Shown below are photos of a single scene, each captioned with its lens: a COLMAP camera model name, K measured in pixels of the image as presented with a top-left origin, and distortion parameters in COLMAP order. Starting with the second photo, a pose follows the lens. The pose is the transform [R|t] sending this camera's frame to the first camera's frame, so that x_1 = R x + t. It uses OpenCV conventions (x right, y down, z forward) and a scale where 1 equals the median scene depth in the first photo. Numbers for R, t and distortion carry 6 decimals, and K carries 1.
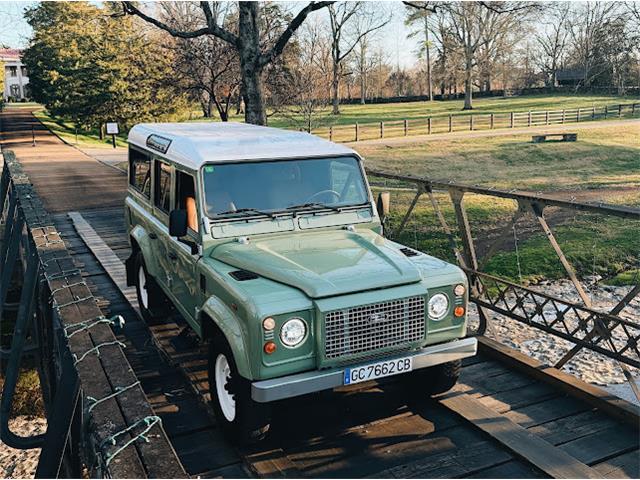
lens RADIAL K [[657.5, 0, 320.0], [0, 657.5, 236.4], [0, 0, 1]] dist [0.052447, 0.000000]
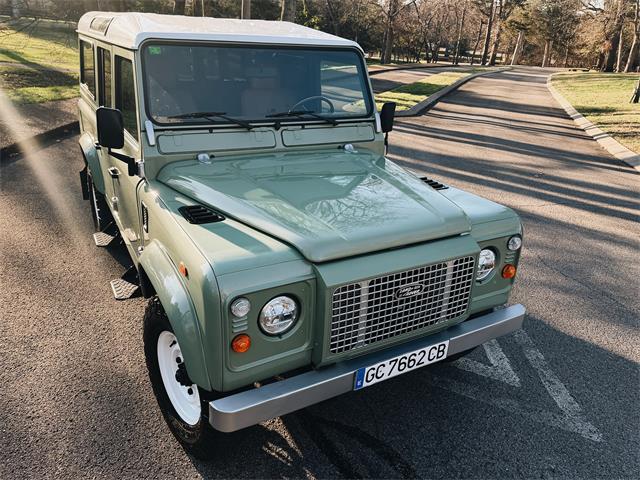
lens RADIAL K [[490.9, 0, 323.2], [0, 490.9, 222.8], [0, 0, 1]] dist [0.018194, -0.025988]
pose [[0.995597, 0.028869, 0.089185, -0.042173], [-0.042003, 0.987929, 0.149104, -0.011002], [-0.083804, -0.152194, 0.984791, 0.535942]]
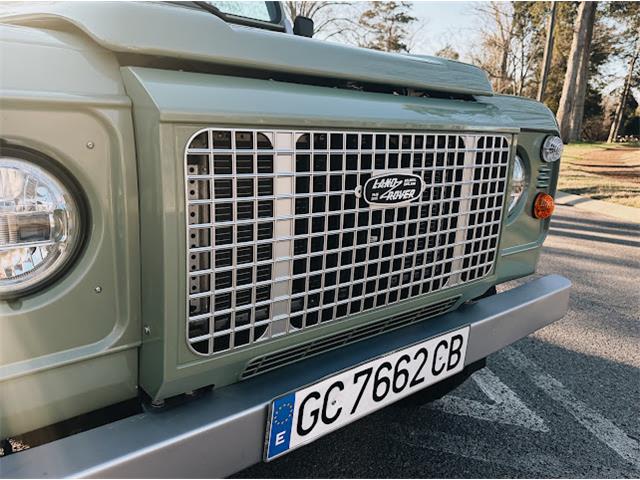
lens RADIAL K [[490.9, 0, 325.8], [0, 490.9, 238.1], [0, 0, 1]] dist [0.018194, -0.025988]
pose [[0.962620, 0.010729, 0.270643, 0.008014], [-0.015120, 0.999786, 0.014144, 0.140373], [-0.270433, -0.017708, 0.962576, 0.811089]]
